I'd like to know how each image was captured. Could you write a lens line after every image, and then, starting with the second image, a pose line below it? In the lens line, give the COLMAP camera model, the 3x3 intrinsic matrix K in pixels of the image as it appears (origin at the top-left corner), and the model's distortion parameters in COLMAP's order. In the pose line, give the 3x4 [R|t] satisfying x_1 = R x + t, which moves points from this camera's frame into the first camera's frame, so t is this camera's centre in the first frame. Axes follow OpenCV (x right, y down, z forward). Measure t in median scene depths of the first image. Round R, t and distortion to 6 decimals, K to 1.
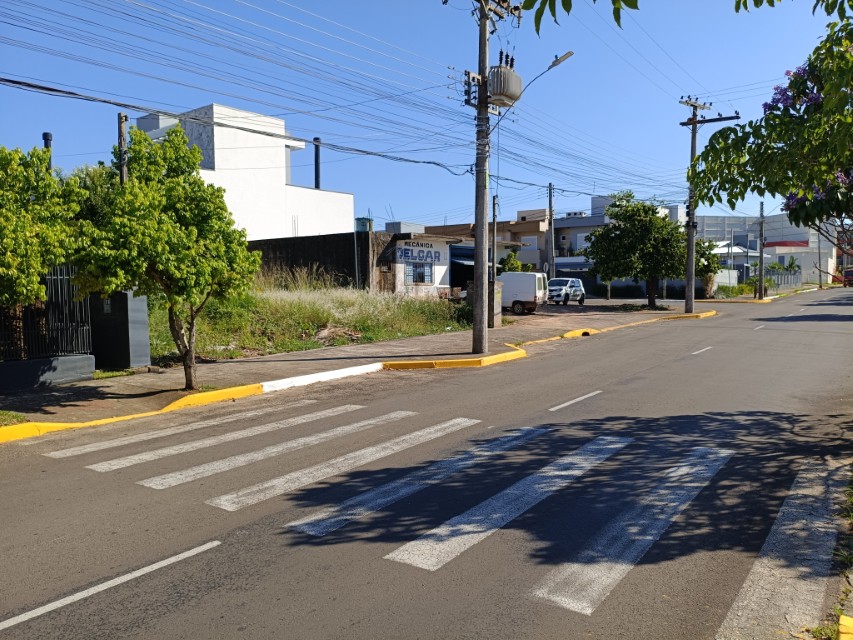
lens RADIAL K [[647.6, 0, 420.9], [0, 647.6, 320.4], [0, 0, 1]] dist [0.086083, -0.179359]
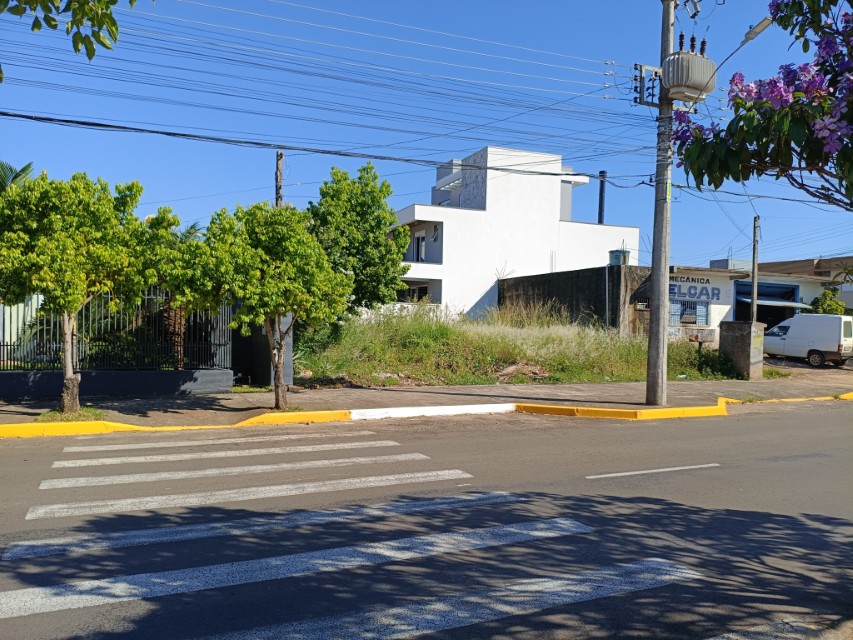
lens RADIAL K [[653.8, 0, 424.3], [0, 653.8, 324.8], [0, 0, 1]] dist [0.044739, -0.083460]
pose [[0.872678, 0.029323, -0.487414, 0.370602], [-0.058393, 0.997299, -0.044551, 0.007205], [0.484792, 0.067341, 0.872033, 0.225662]]
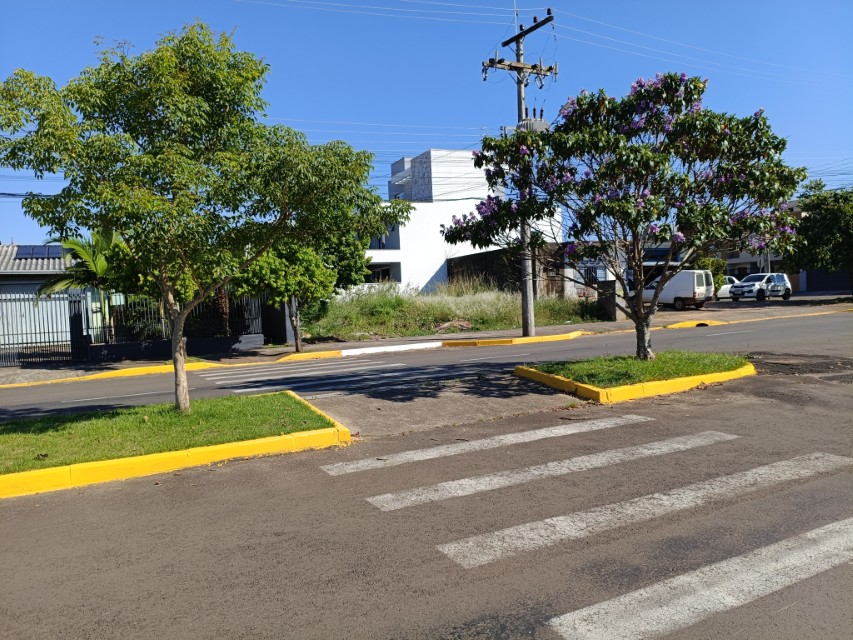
lens RADIAL K [[647.6, 0, 420.9], [0, 647.6, 320.4], [0, 0, 1]] dist [0.086083, -0.179359]
pose [[0.891935, -0.019098, -0.451760, 0.766995], [0.012660, 0.999771, -0.017269, 0.060248], [0.451986, 0.009683, 0.891973, -0.409257]]
